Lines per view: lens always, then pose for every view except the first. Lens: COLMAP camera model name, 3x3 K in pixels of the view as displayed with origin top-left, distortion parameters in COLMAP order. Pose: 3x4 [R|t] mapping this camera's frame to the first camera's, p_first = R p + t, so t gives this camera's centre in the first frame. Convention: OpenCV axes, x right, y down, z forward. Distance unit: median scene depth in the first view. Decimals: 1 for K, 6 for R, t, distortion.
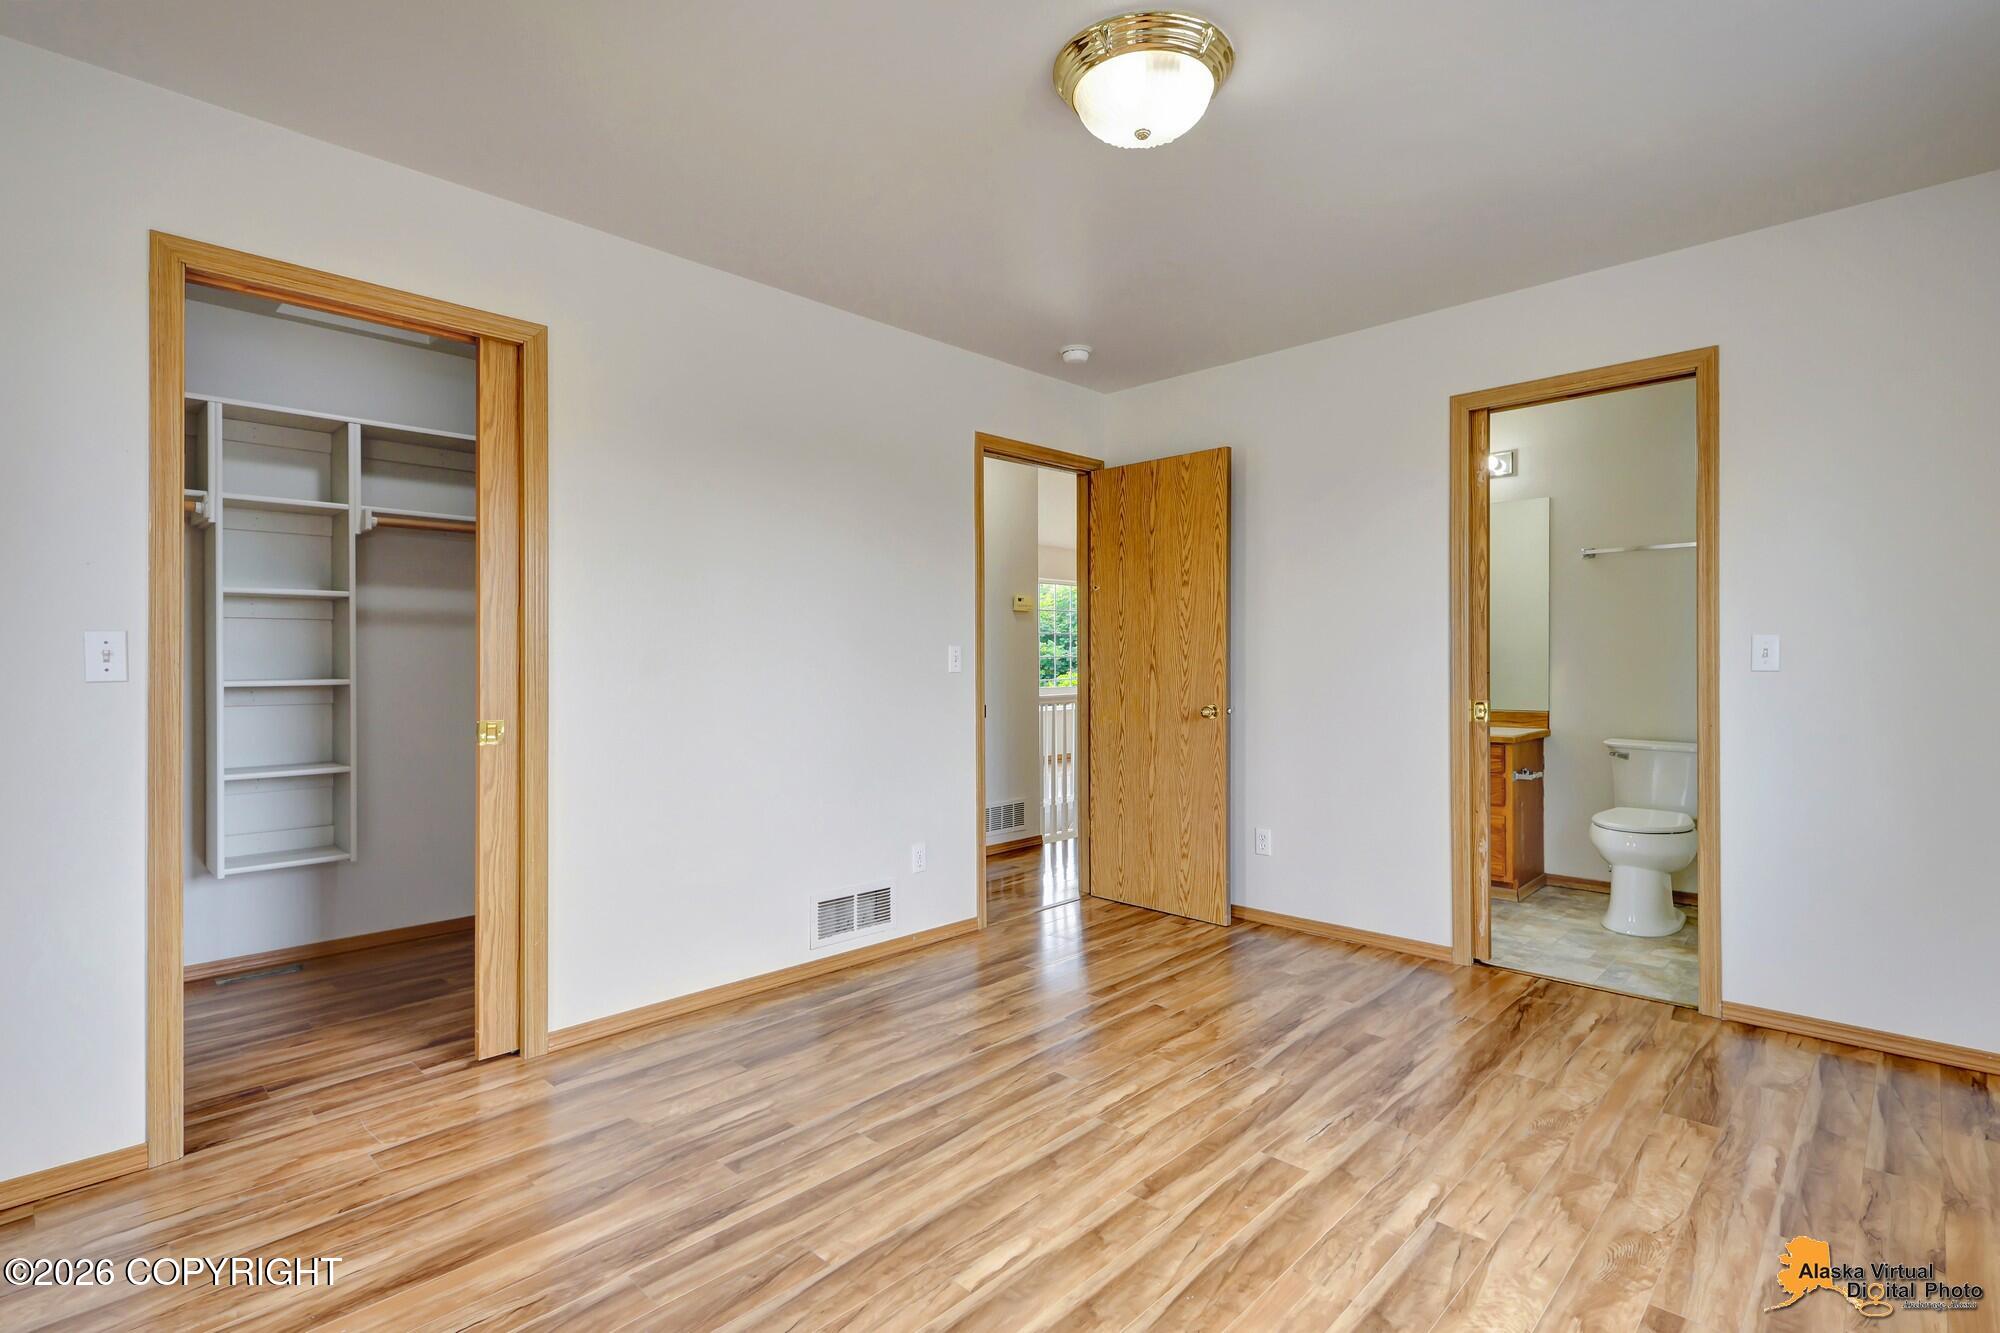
lens RADIAL K [[937.5, 0, 992.0], [0, 937.5, 678.4], [0, 0, 1]] dist [0.009094, -0.000597]
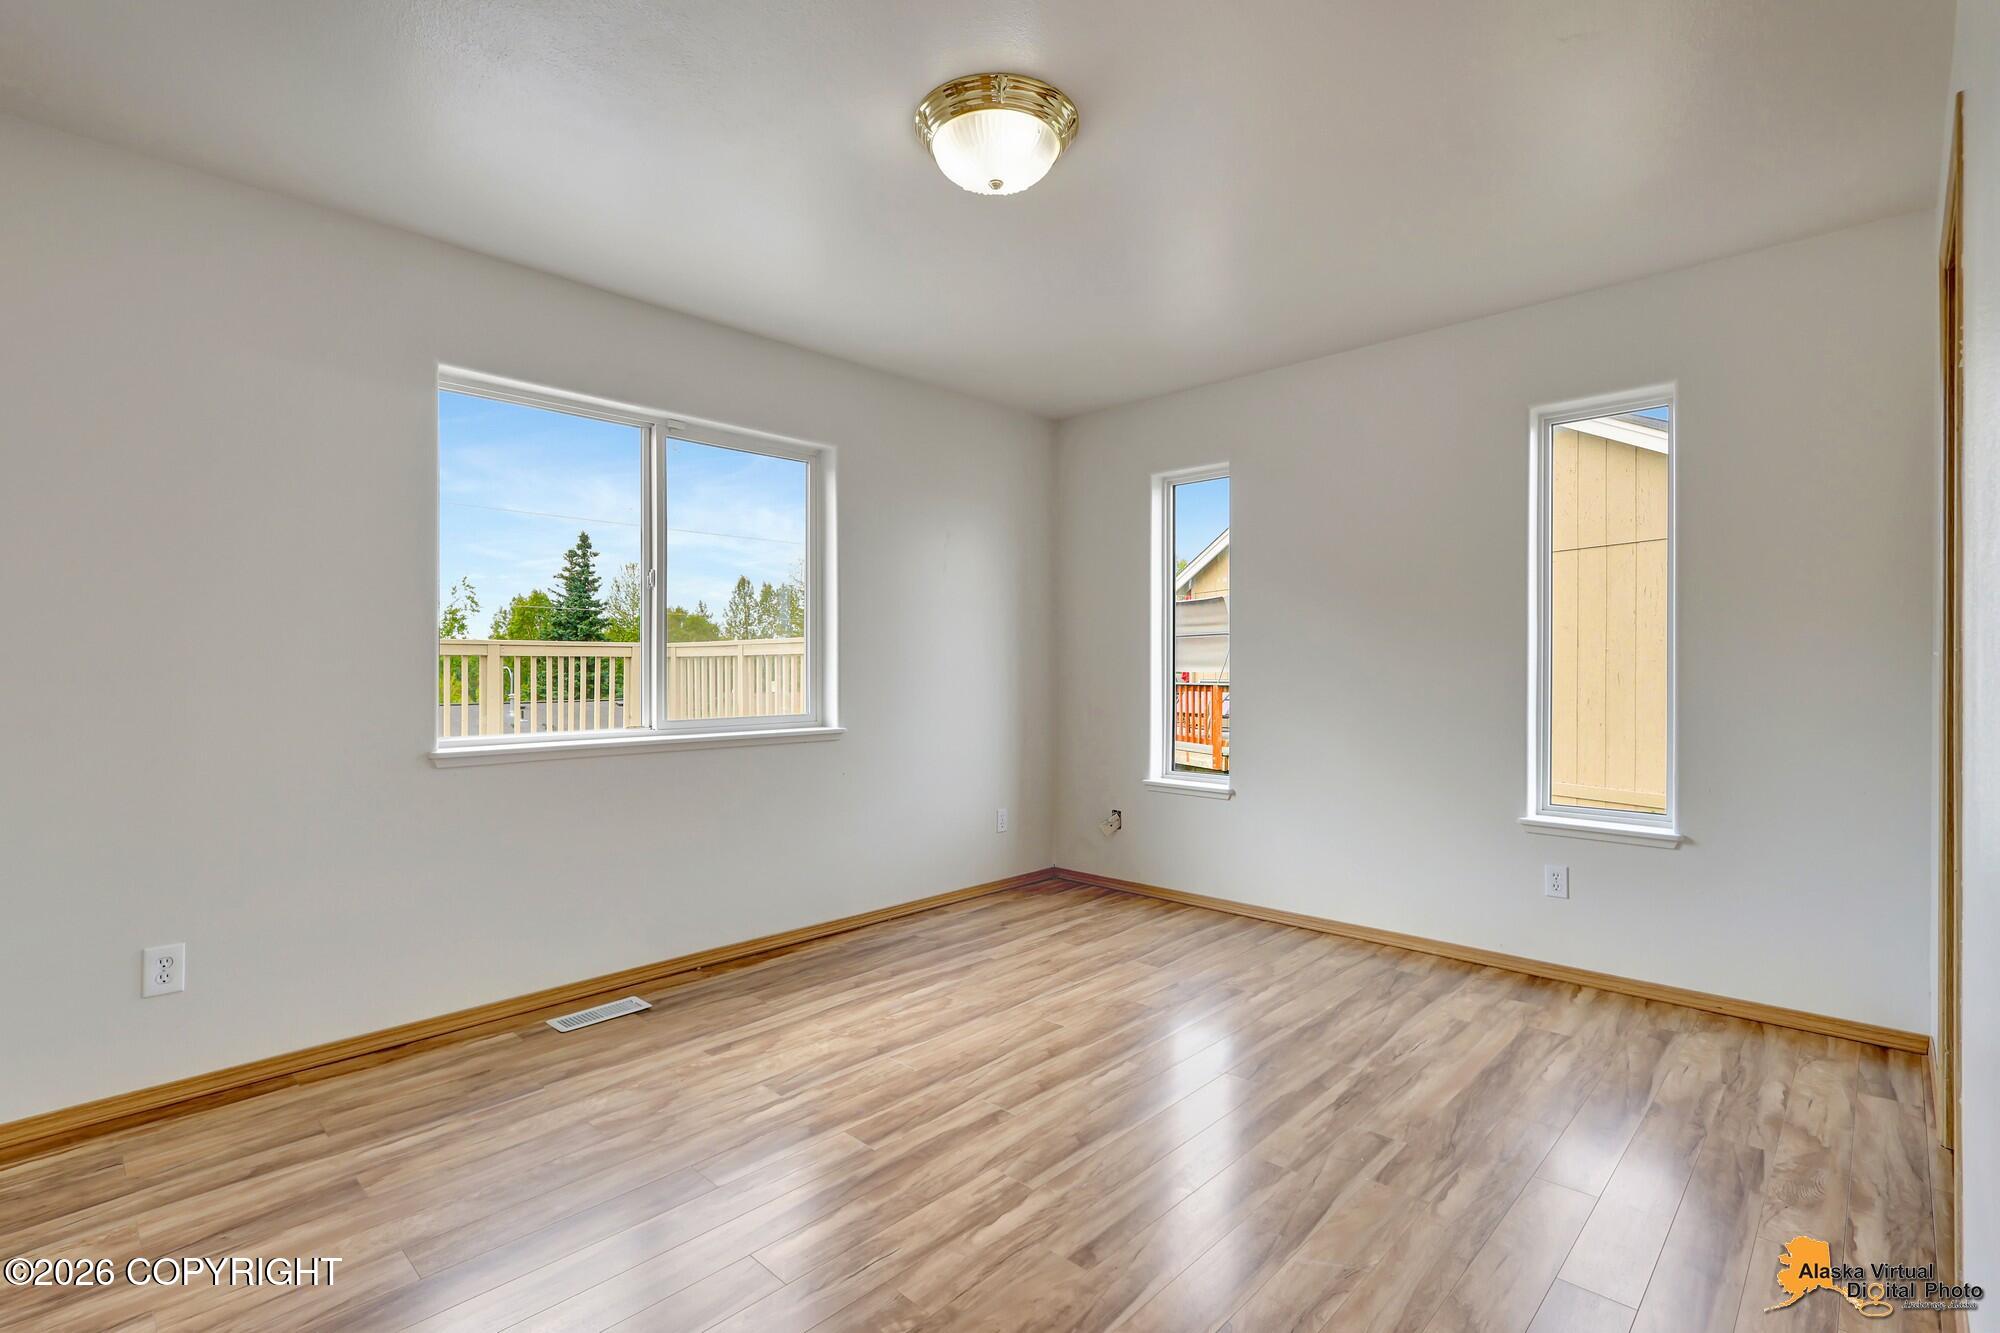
lens RADIAL K [[937.5, 0, 992.0], [0, 937.5, 678.4], [0, 0, 1]] dist [0.009094, -0.000597]
pose [[-0.999904, 0.009417, -0.010141, 0.176321], [0.009119, 0.999536, 0.029052, -0.031779], [0.010410, 0.028957, -0.999526, 2.124816]]
